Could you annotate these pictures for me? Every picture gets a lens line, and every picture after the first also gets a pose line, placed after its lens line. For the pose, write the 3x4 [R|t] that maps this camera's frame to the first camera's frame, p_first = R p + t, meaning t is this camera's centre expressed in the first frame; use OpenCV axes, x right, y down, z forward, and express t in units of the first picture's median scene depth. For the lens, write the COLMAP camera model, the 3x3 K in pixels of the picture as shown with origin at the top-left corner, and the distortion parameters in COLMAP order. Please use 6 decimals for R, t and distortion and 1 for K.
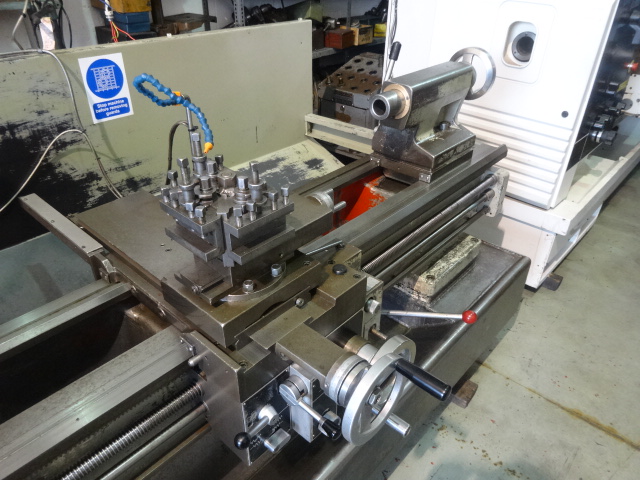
lens RADIAL K [[474.9, 0, 317.7], [0, 474.9, 242.3], [0, 0, 1]] dist [-0.008921, 0.001732]
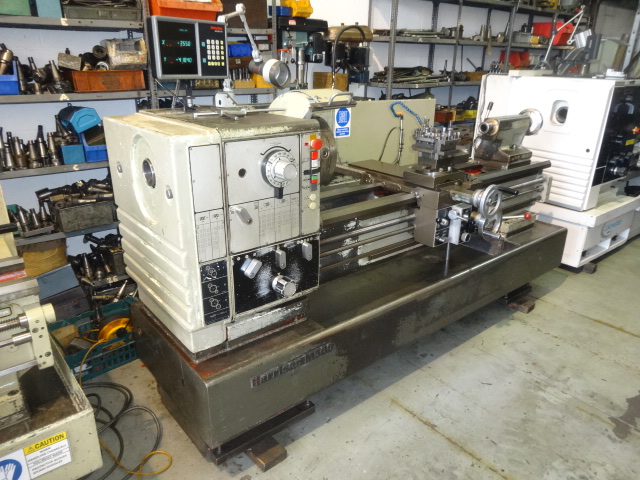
lens RADIAL K [[474.9, 0, 318.3], [0, 474.9, 239.7], [0, 0, 1]] dist [-0.008921, 0.001732]
pose [[0.989416, 0.060239, -0.132014, -0.237375], [-0.086181, 0.975874, -0.200605, 0.564730], [0.116745, 0.209858, 0.970737, -0.852167]]
